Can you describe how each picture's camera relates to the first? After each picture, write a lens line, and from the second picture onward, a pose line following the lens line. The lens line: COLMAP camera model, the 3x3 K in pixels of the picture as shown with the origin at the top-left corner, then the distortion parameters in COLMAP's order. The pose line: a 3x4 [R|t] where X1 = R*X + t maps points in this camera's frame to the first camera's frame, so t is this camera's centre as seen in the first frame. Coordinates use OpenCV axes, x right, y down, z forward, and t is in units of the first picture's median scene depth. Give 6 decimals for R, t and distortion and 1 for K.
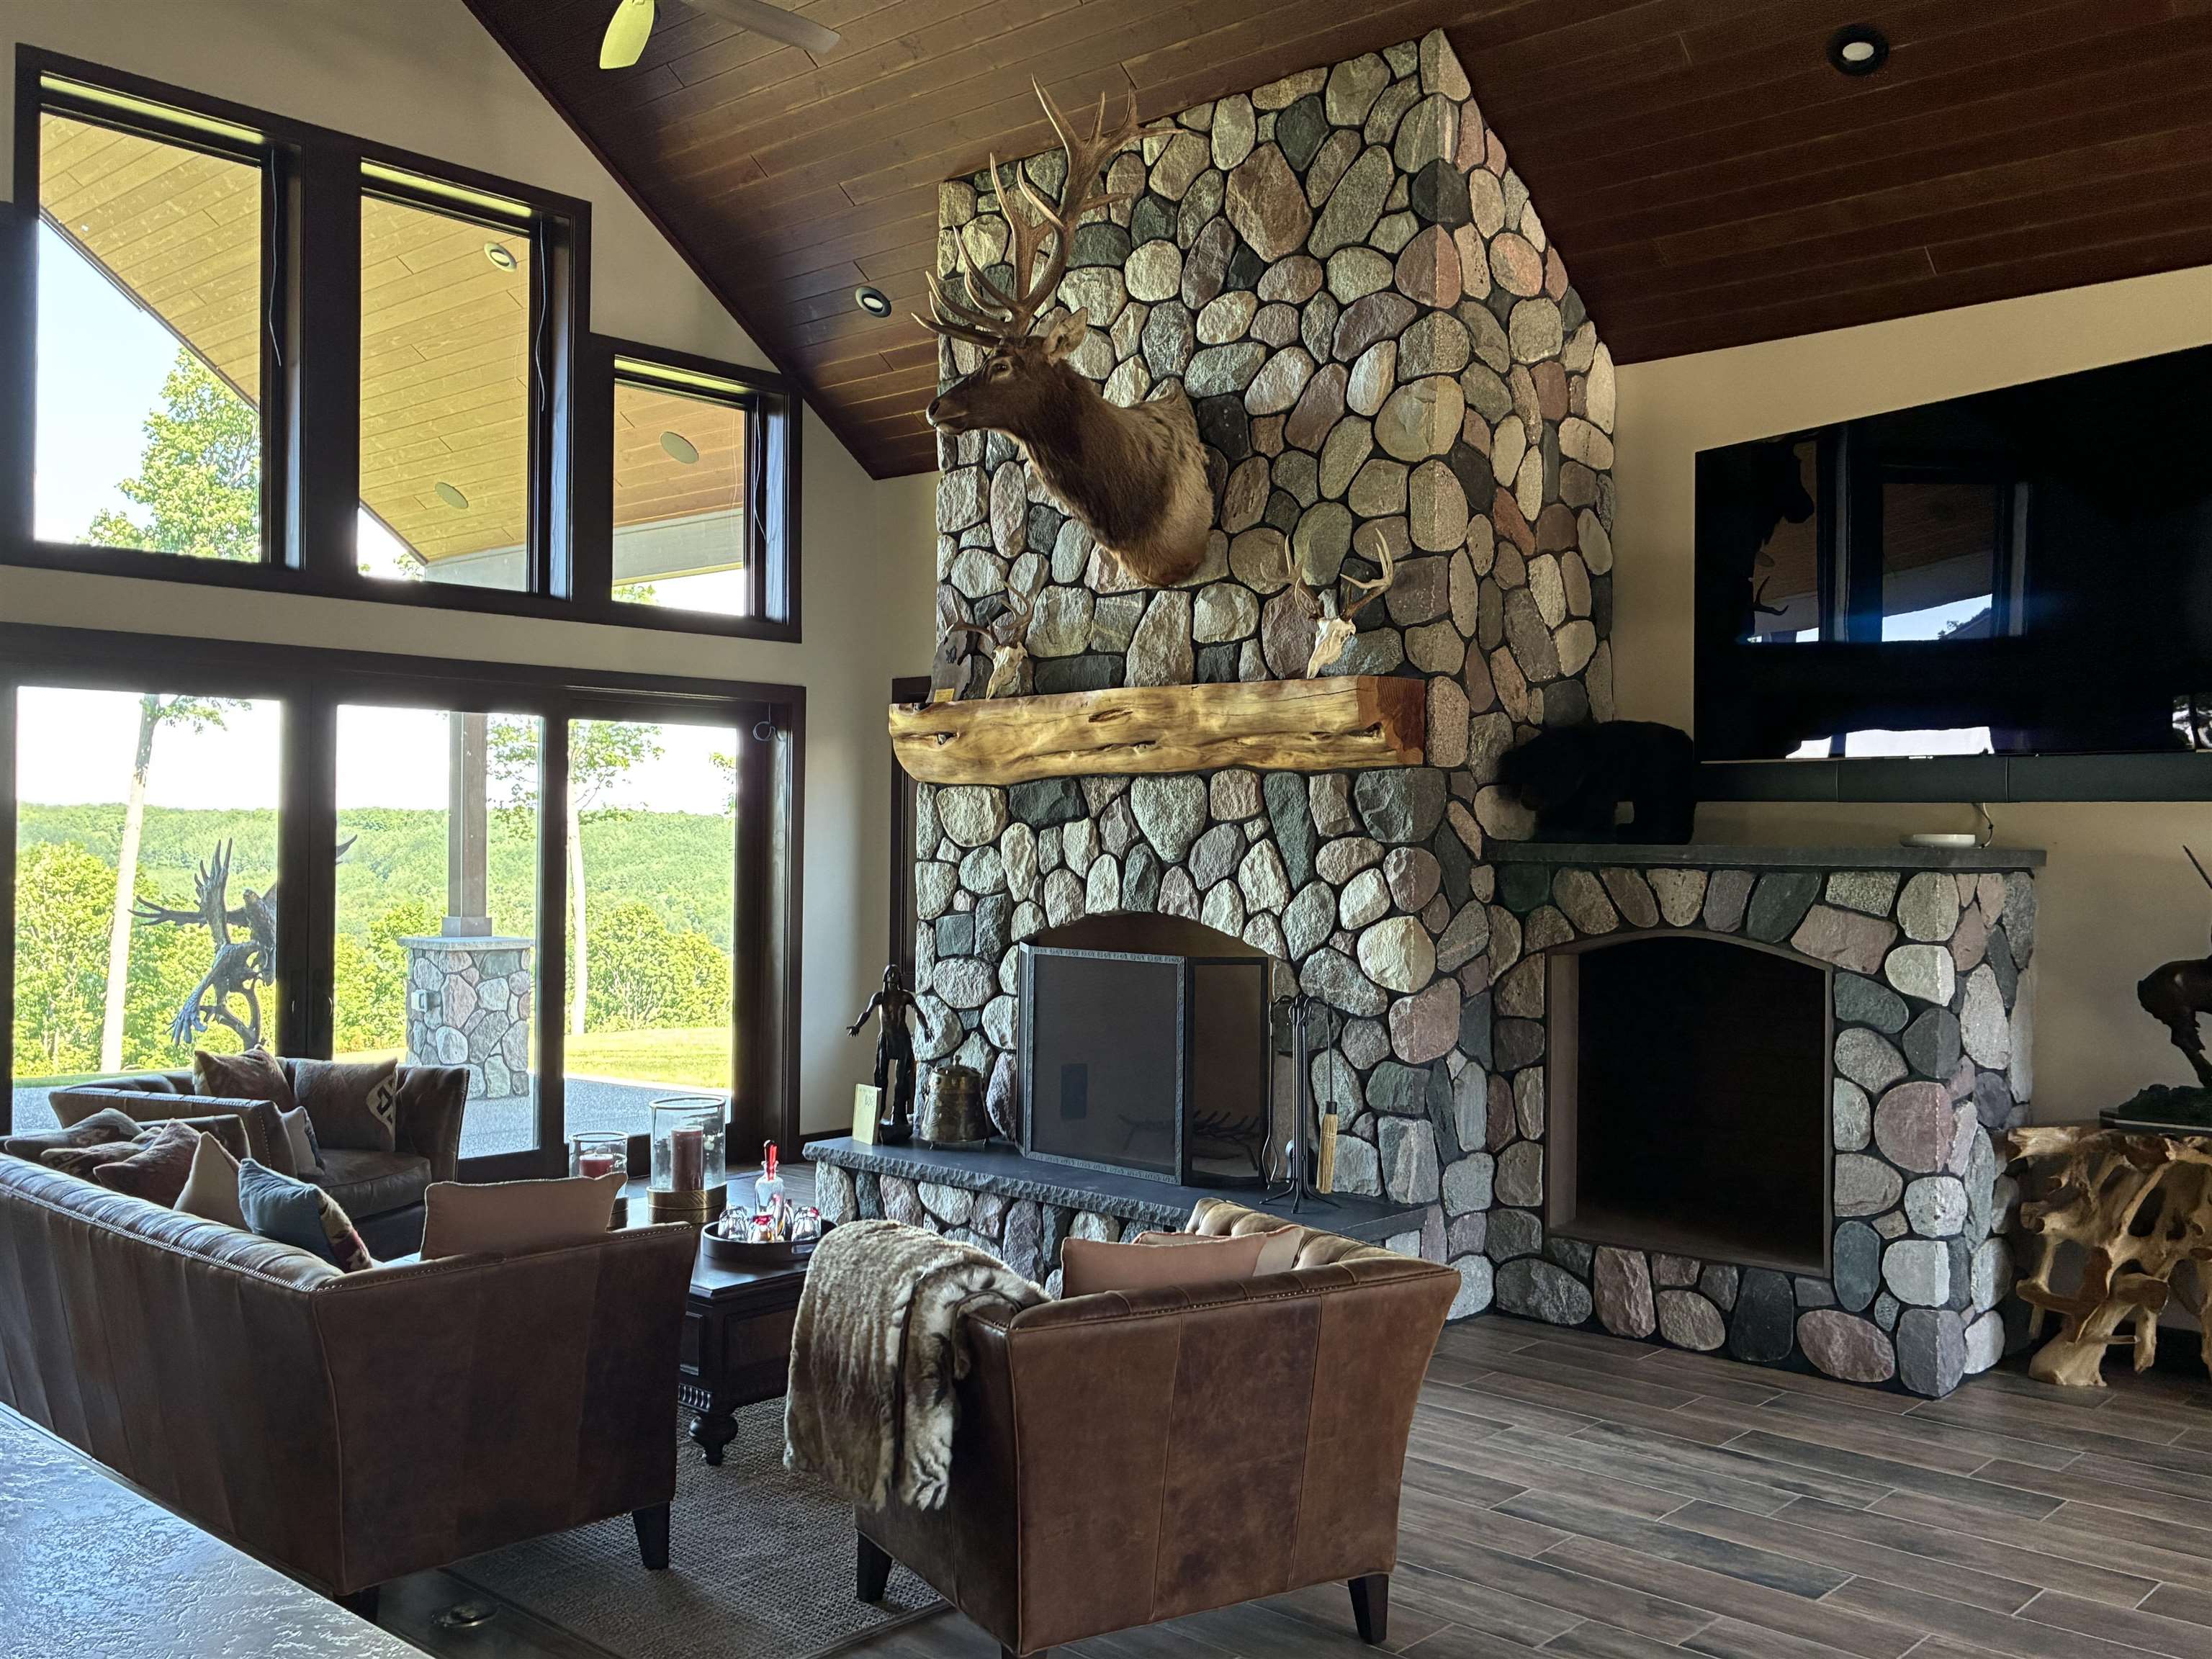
lens RADIAL K [[1994.2, 0, 1106.0], [0, 1994.2, 838.7], [0, 0, 1]] dist [0.017000, -0.011451]
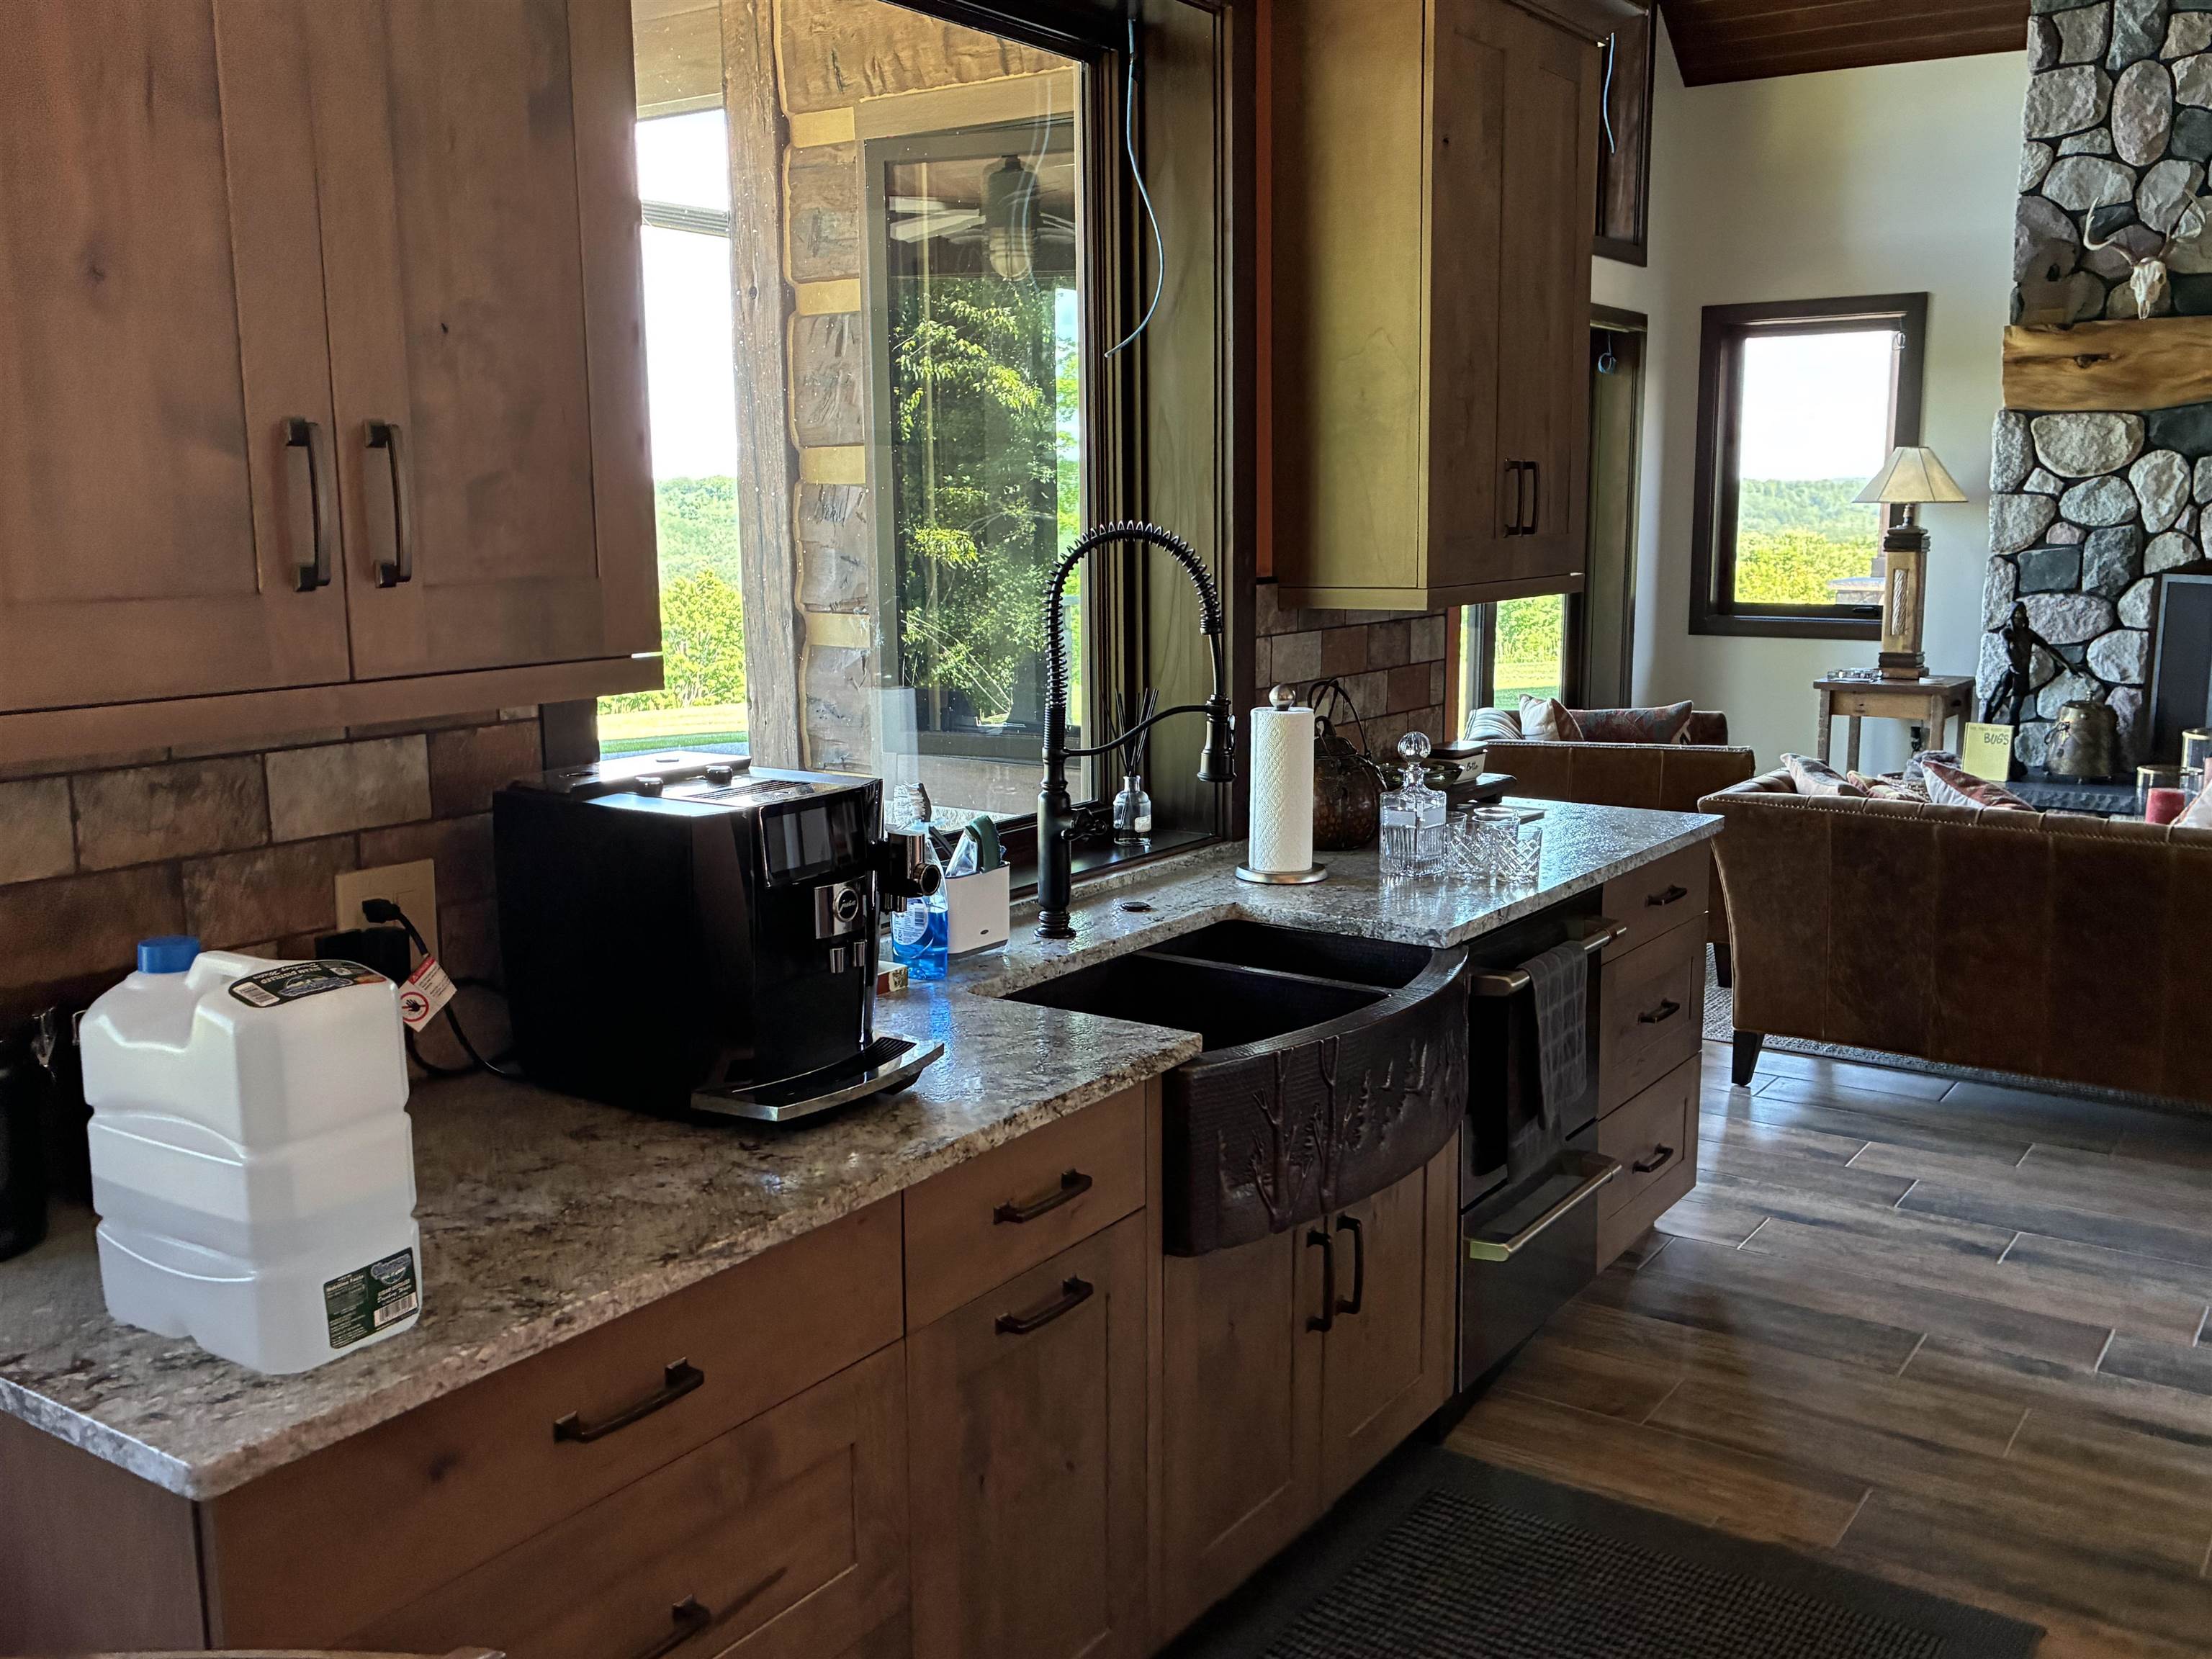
lens RADIAL K [[1994.2, 0, 1106.1], [0, 1994.2, 824.3], [0, 0, 1]] dist [0.017000, -0.011451]
pose [[0.989638, -0.037461, 0.138613, -0.682588], [0.014231, 0.986204, 0.164924, 0.003344], [-0.142879, -0.161243, 0.976517, 0.091764]]
